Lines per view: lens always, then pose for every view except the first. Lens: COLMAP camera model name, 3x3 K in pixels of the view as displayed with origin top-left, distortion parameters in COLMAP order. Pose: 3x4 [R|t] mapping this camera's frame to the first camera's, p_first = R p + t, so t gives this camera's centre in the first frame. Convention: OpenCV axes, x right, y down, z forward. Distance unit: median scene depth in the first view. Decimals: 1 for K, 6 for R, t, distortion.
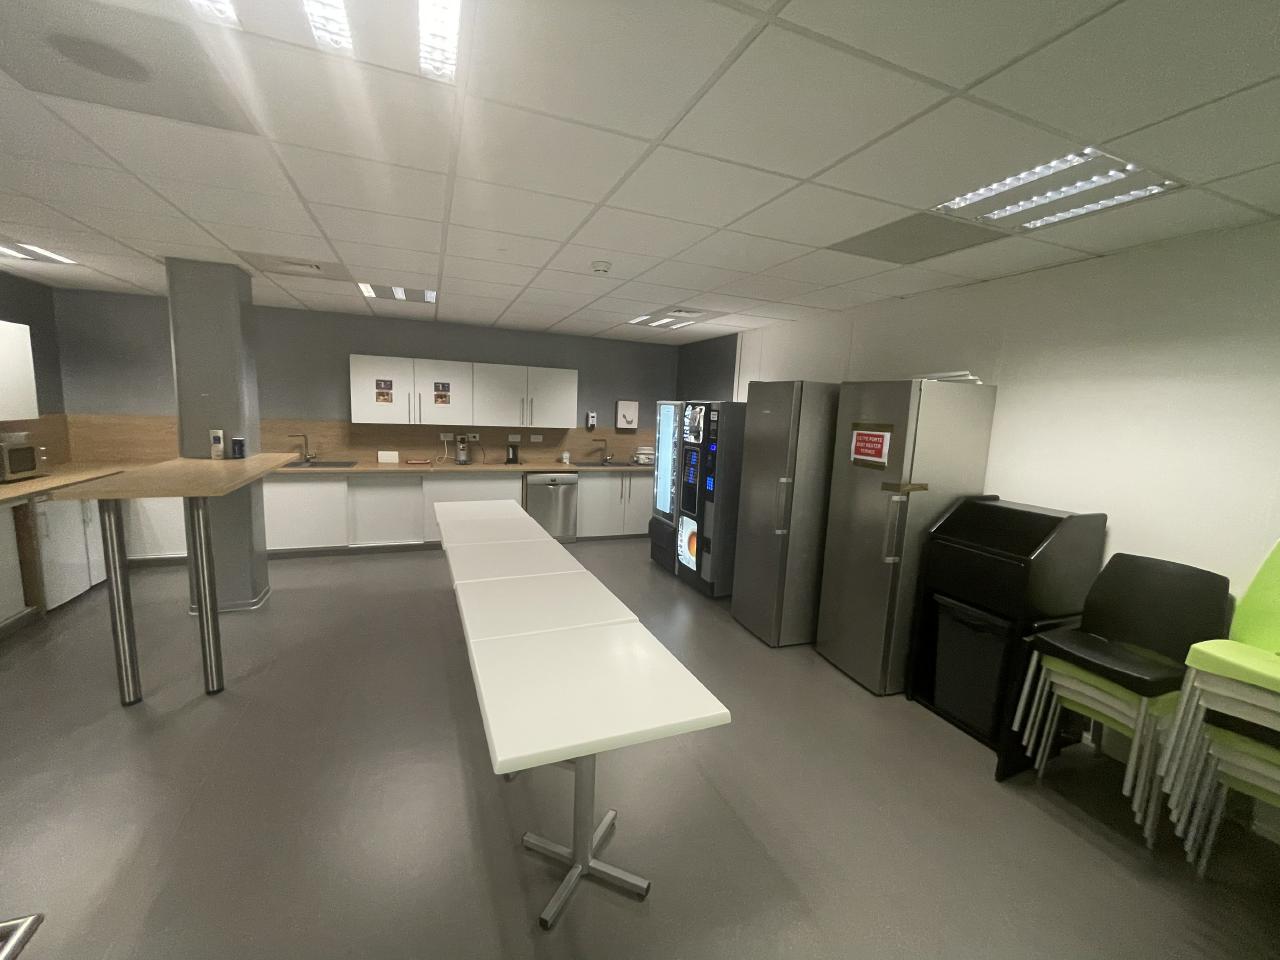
lens RADIAL K [[517.9, 0, 645.8], [0, 517.9, 476.9], [0, 0, 1]] dist [-0.006116, 0.000387]
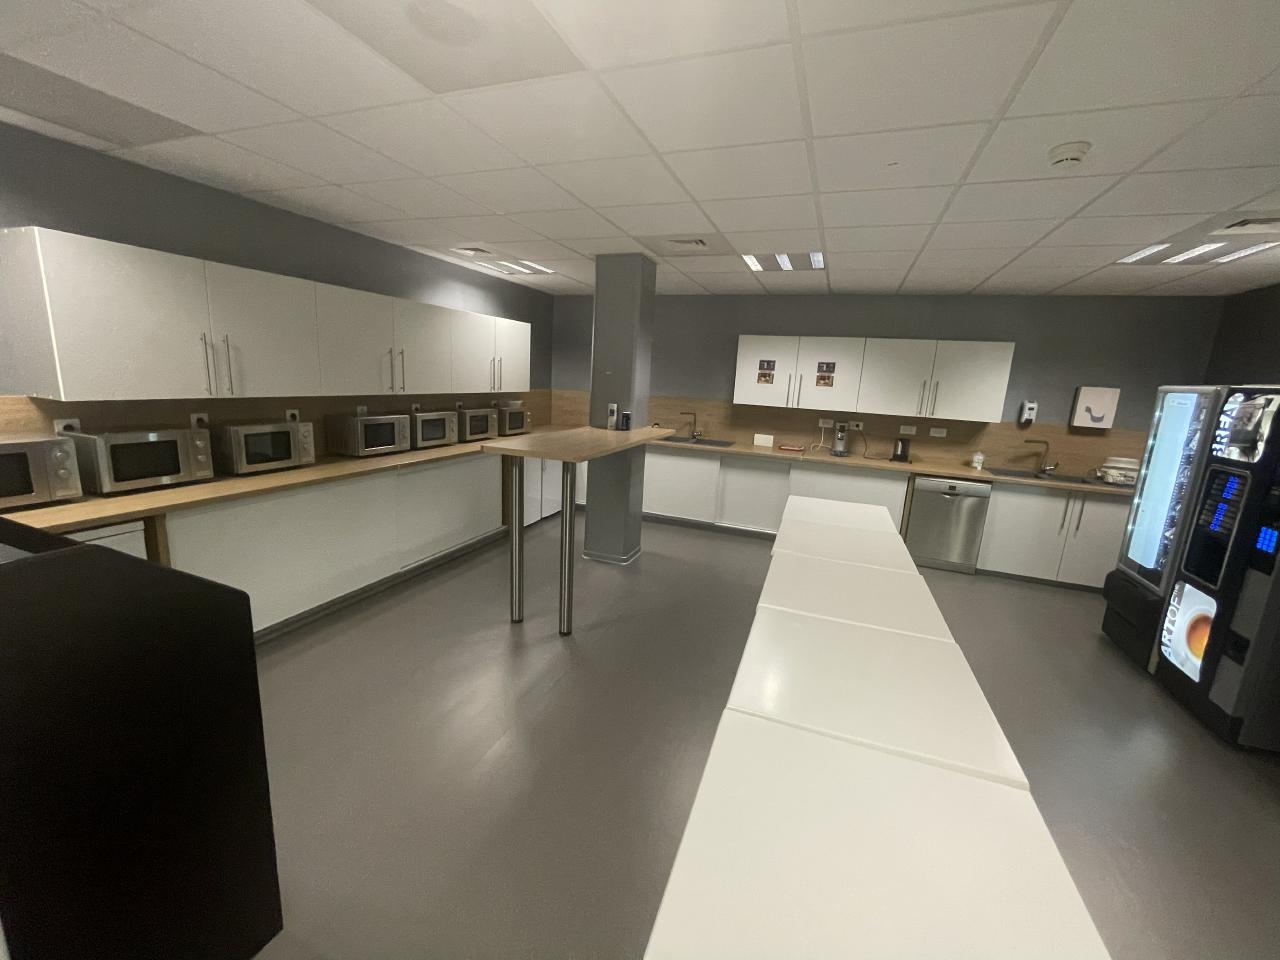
lens RADIAL K [[517.9, 0, 640.1], [0, 517.9, 478.3], [0, 0, 1]] dist [-0.006116, 0.000387]
pose [[0.721251, 0.132629, -0.679858, 0.007541], [-0.114451, 0.990825, 0.071874, -0.012999], [0.683153, 0.025971, 0.729813, 0.152938]]
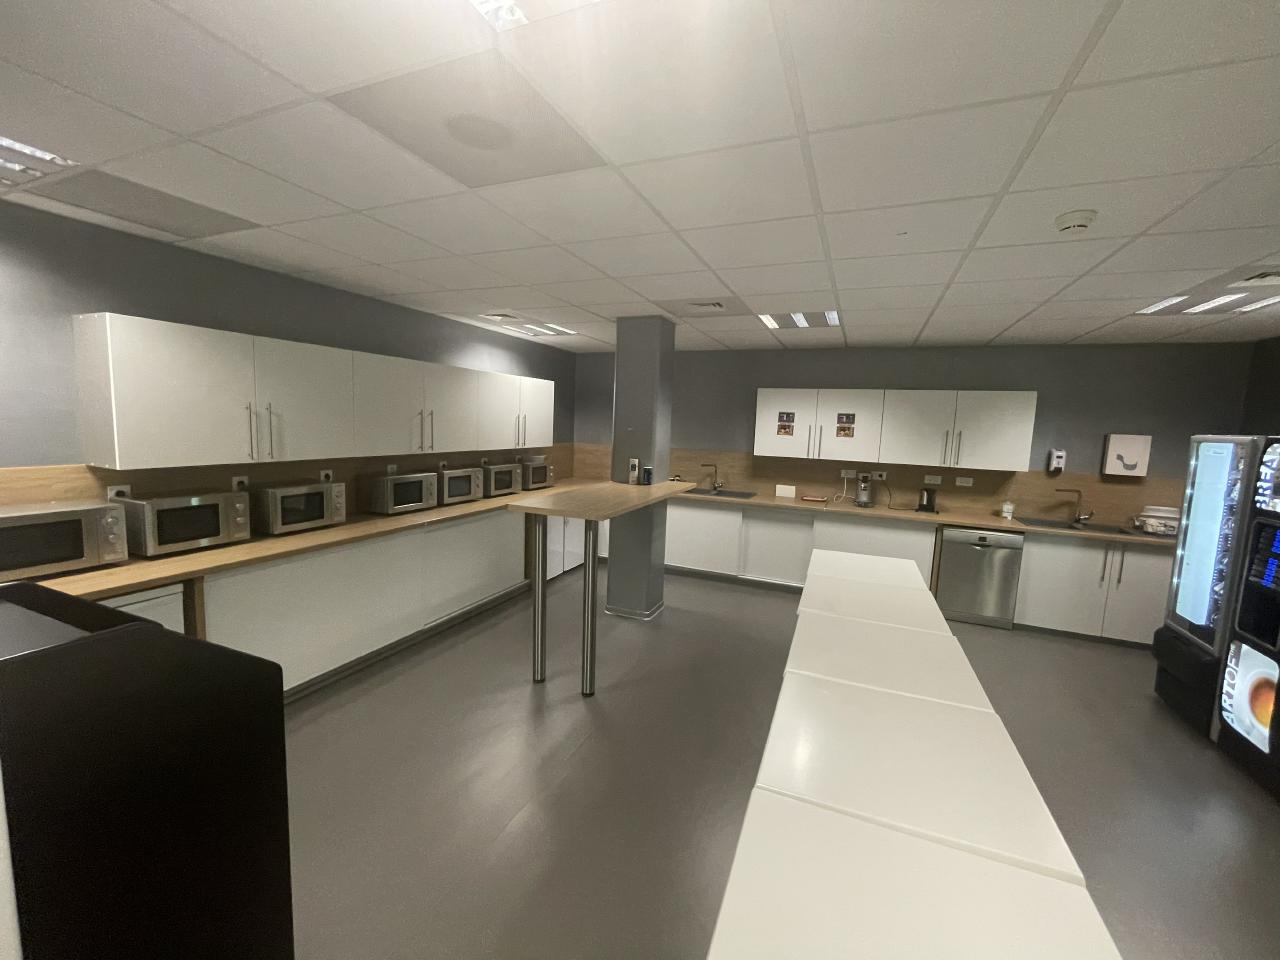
lens RADIAL K [[517.9, 0, 640.3], [0, 517.9, 478.1], [0, 0, 1]] dist [-0.006116, 0.000387]
pose [[0.694024, 0.062885, -0.717200, 0.009191], [-0.103498, 0.994545, -0.012950, -0.025773], [0.712474, 0.083216, 0.696747, 0.147940]]
